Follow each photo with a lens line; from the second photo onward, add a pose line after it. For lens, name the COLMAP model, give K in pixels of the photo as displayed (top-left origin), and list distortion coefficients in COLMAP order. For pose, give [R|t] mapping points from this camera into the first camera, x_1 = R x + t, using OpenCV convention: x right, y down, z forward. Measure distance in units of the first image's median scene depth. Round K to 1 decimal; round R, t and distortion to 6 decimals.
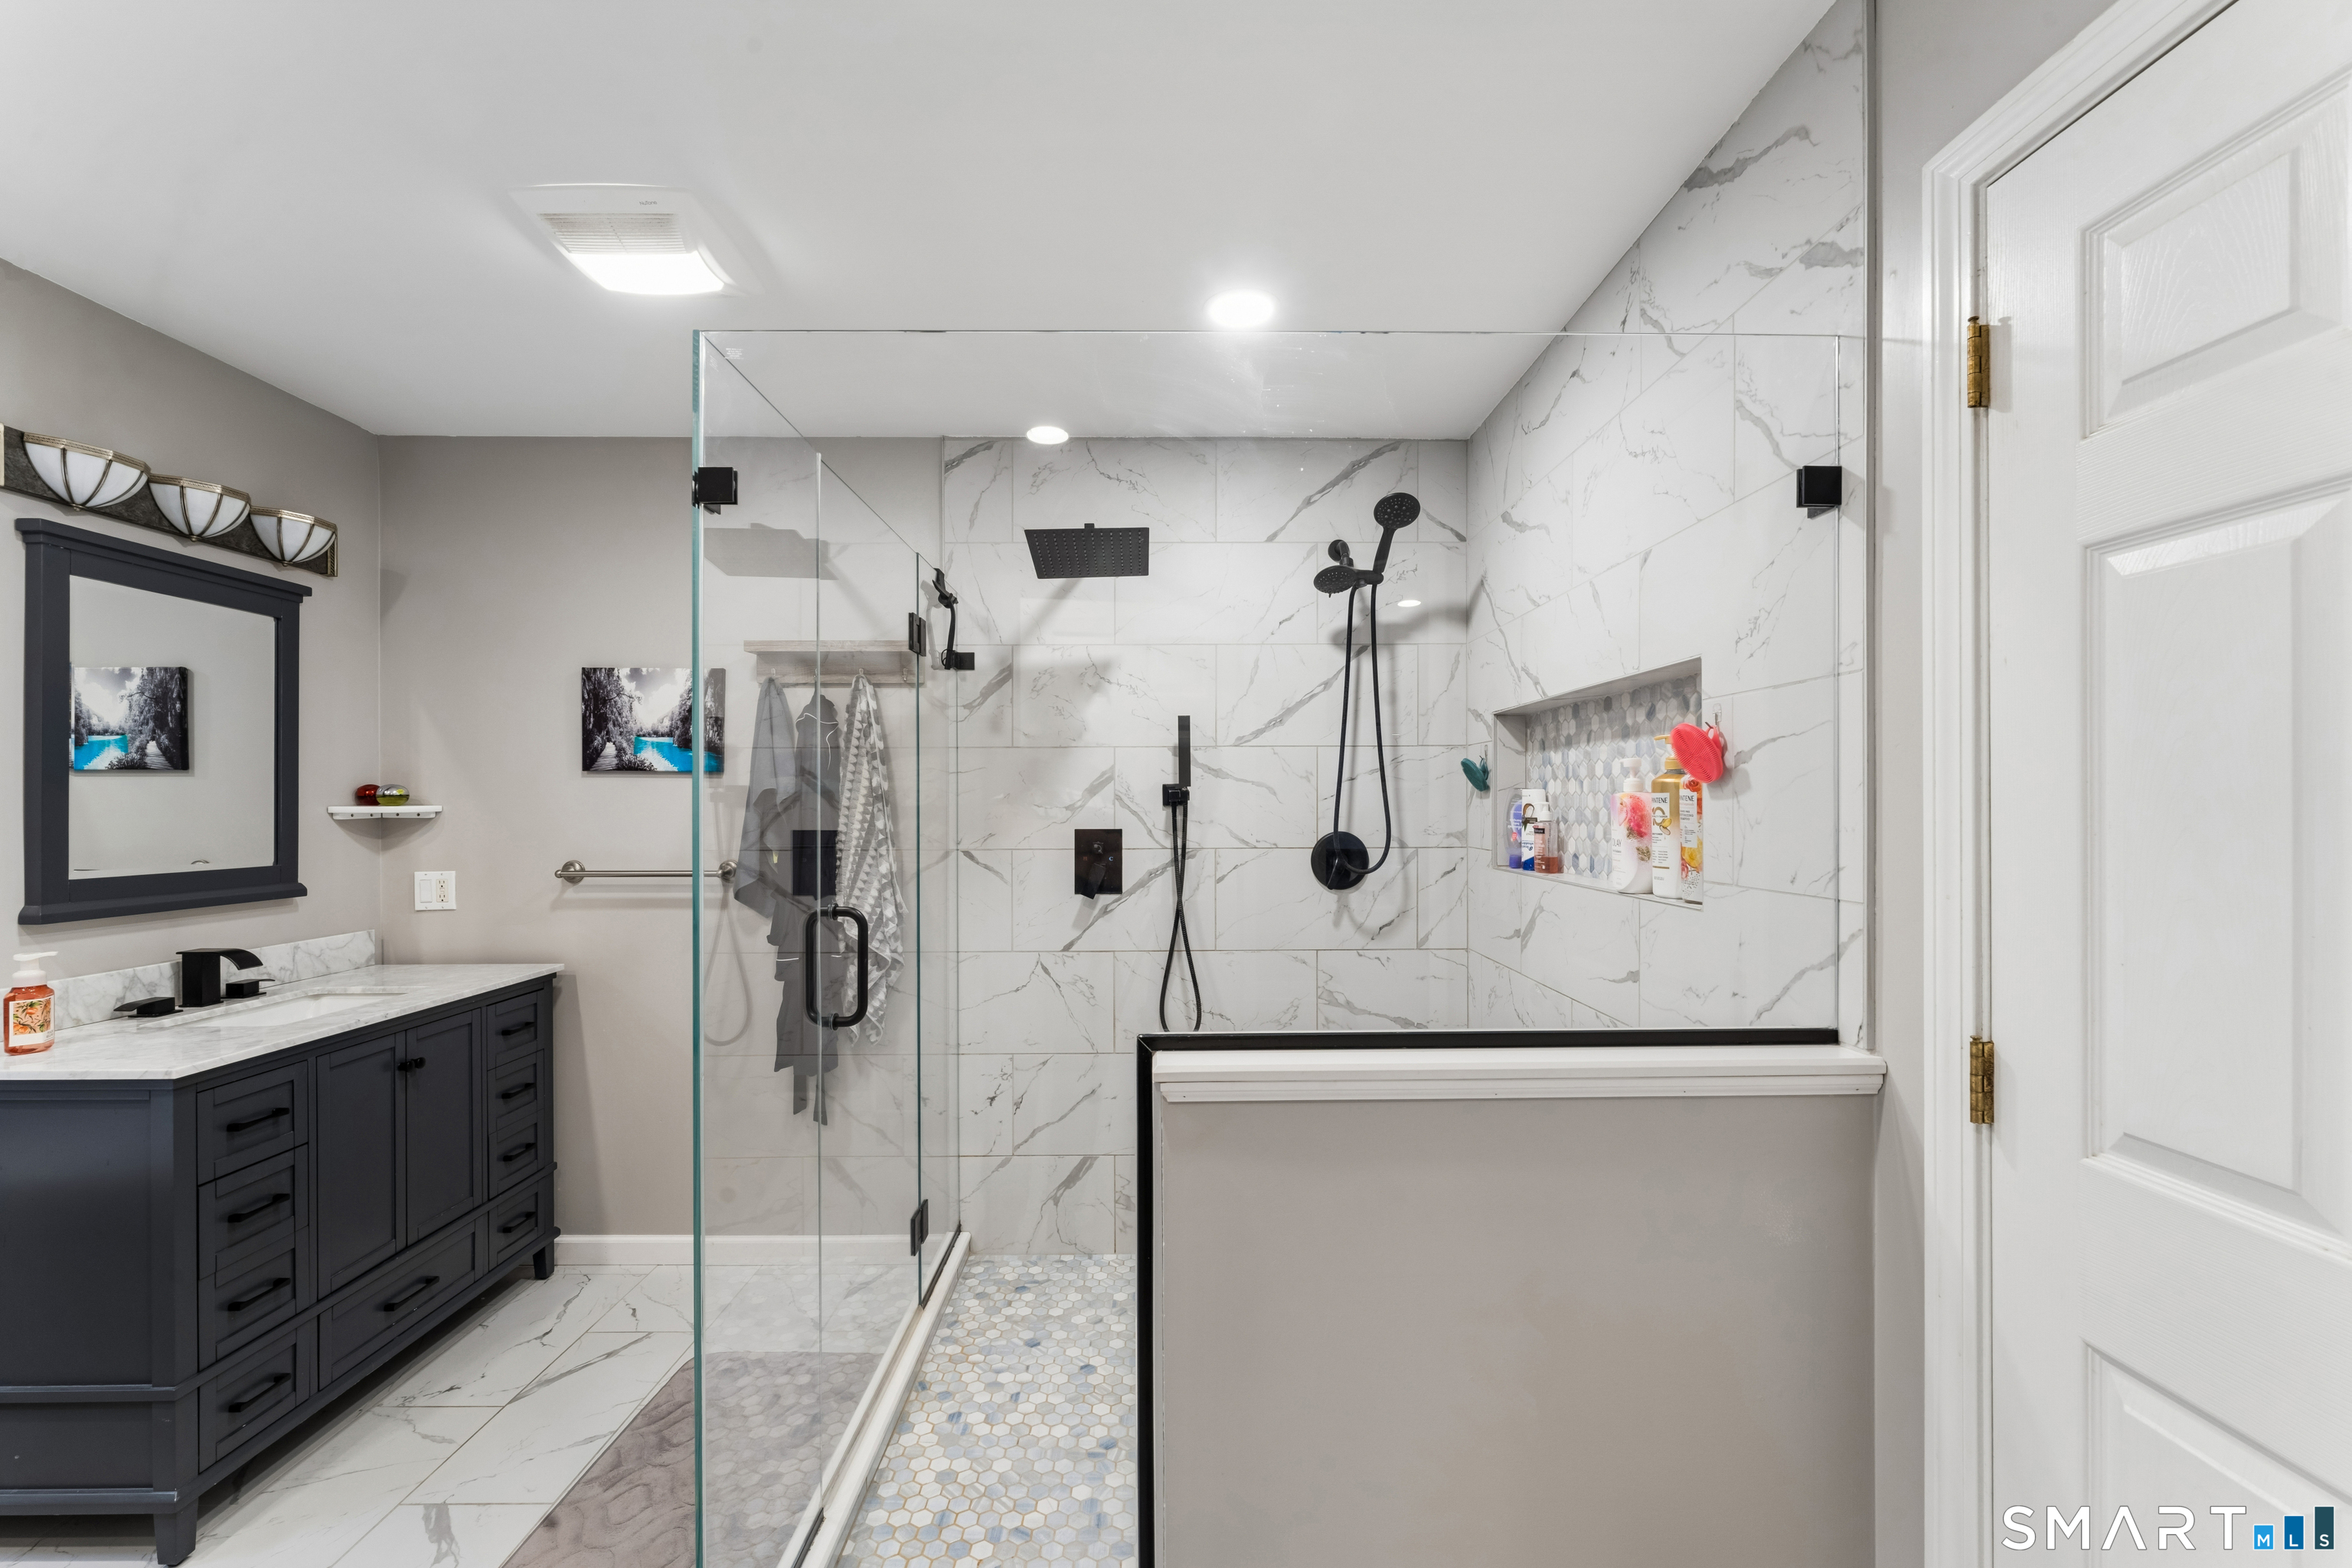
lens RADIAL K [[956.4, 0, 1178.2], [0, 956.4, 802.2], [0, 0, 1]] dist [-0.001104, 0.000192]
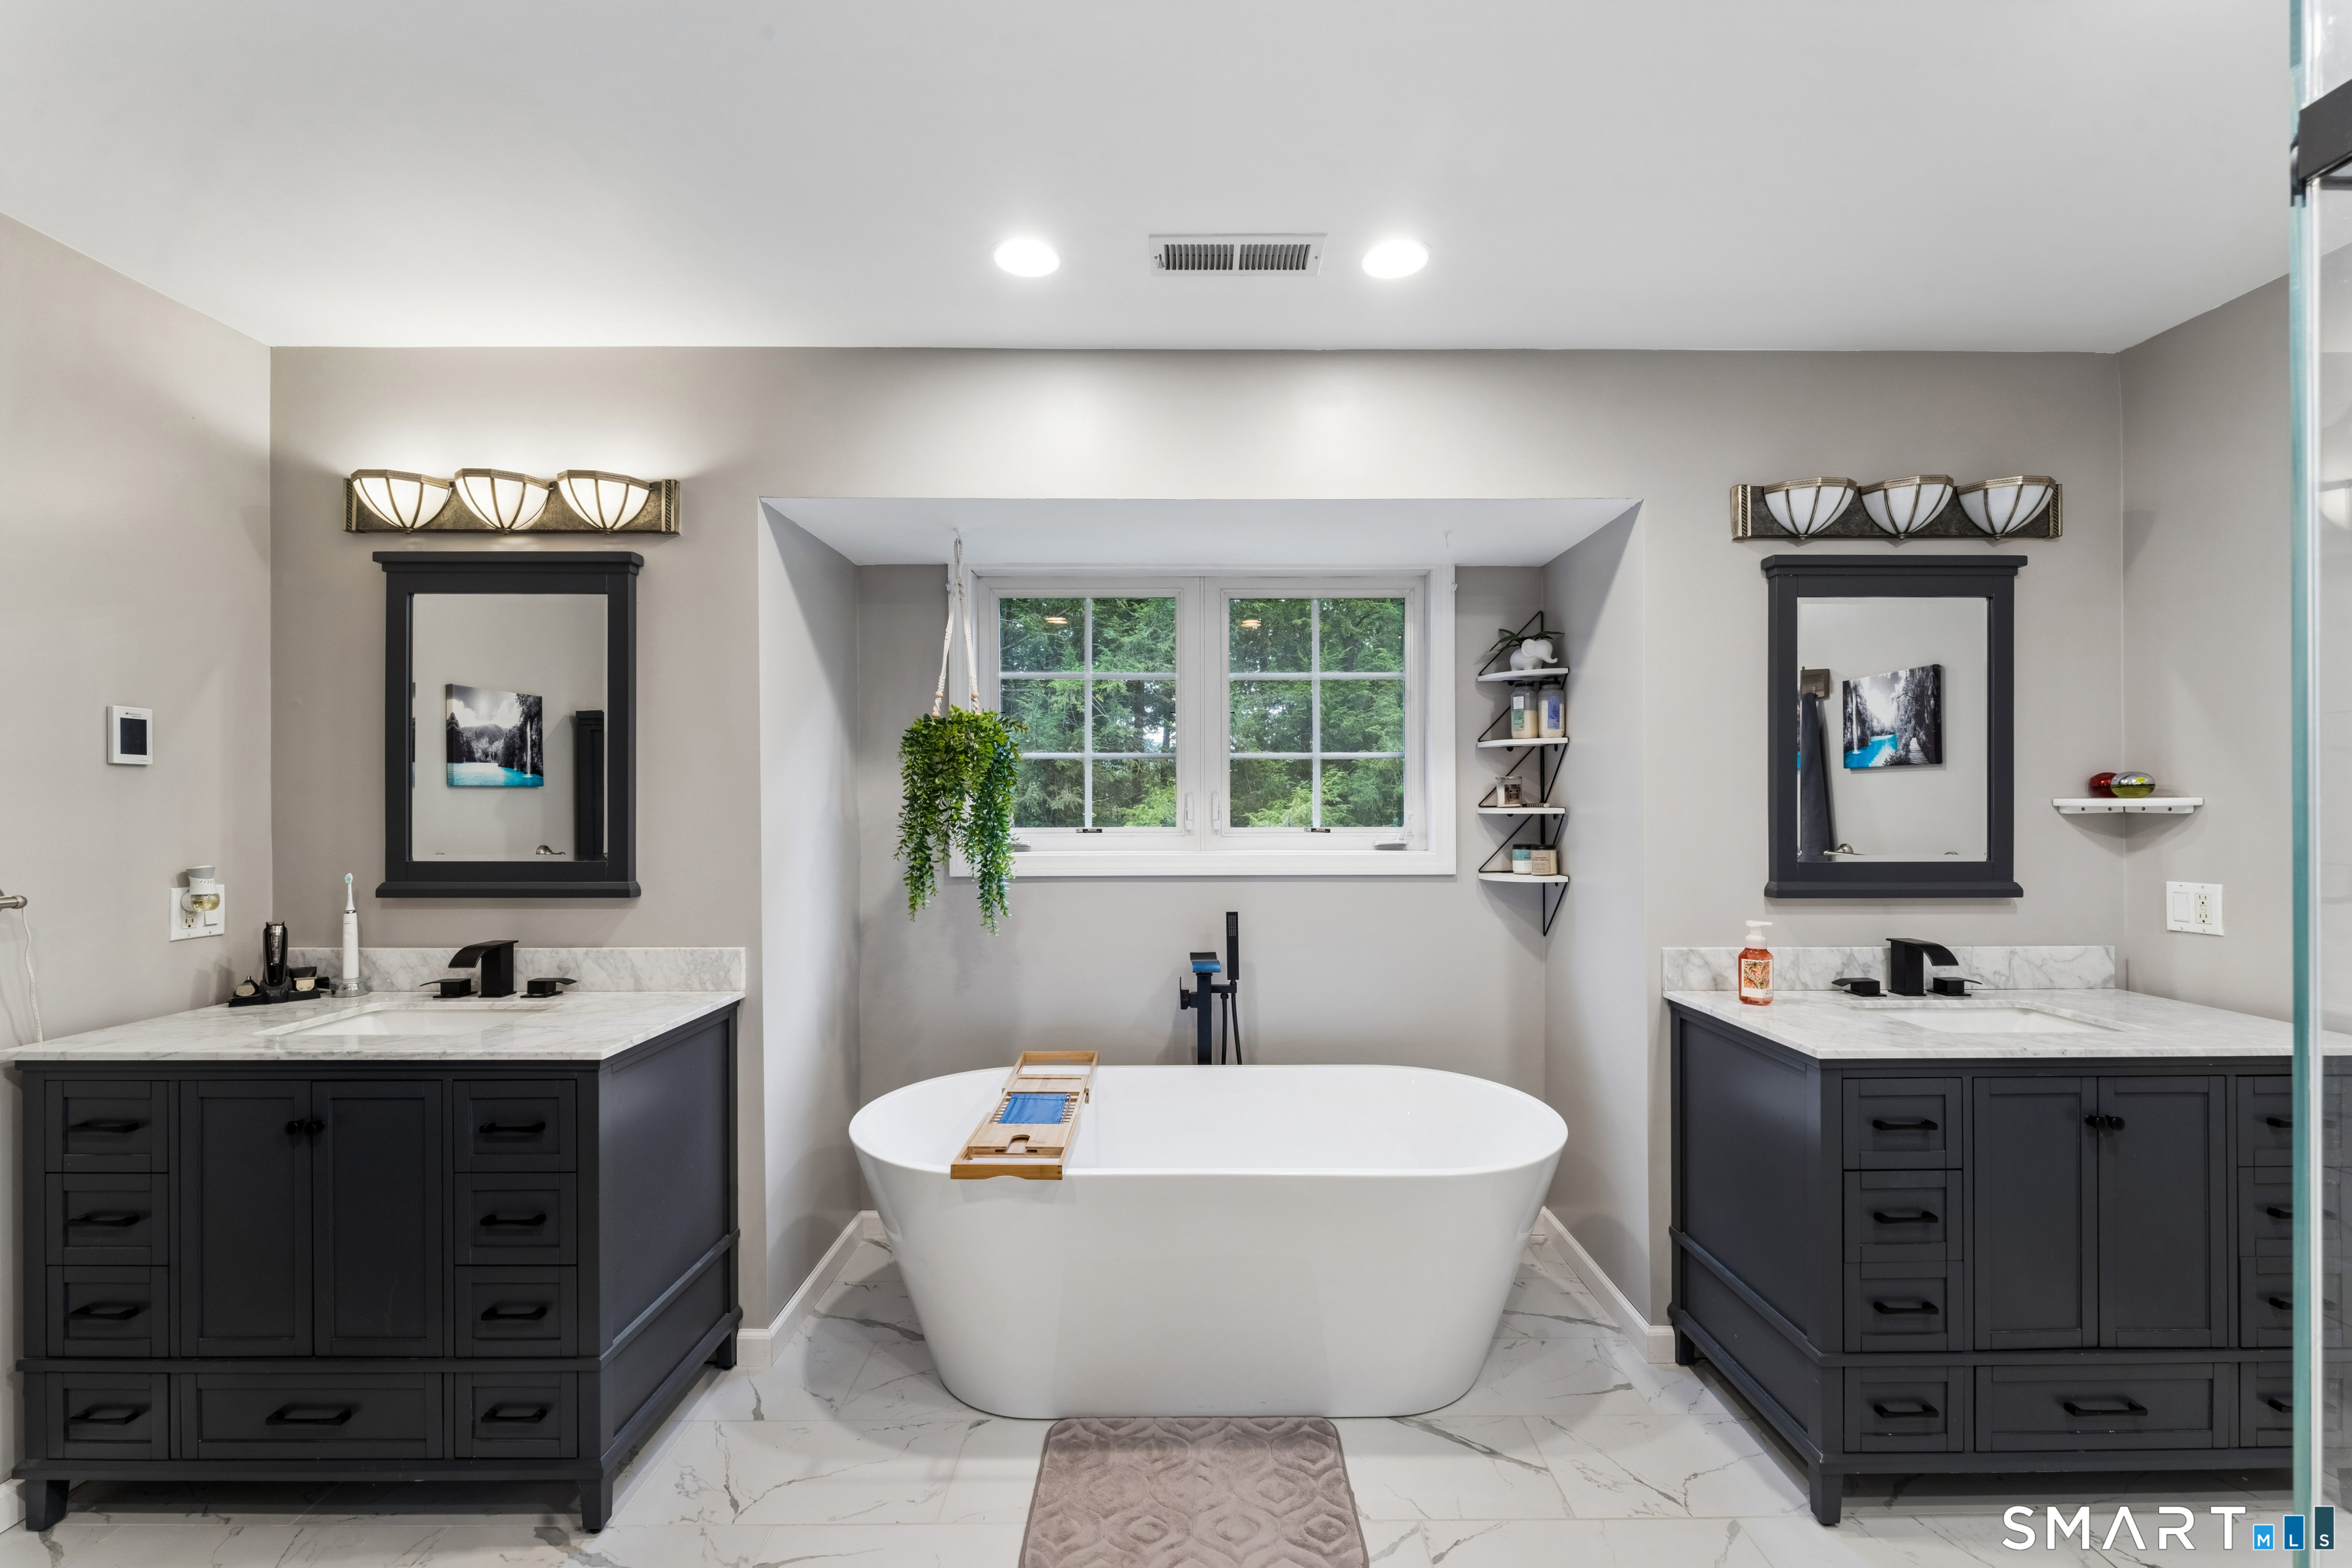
lens RADIAL K [[956.4, 0, 1174.0], [0, 956.4, 801.8], [0, 0, 1]] dist [-0.001104, 0.000192]
pose [[-0.003083, 0.003952, -0.999987, -0.003103], [0.003513, 0.999986, 0.003941, 0.001126], [0.999989, -0.003501, -0.003097, 0.222332]]
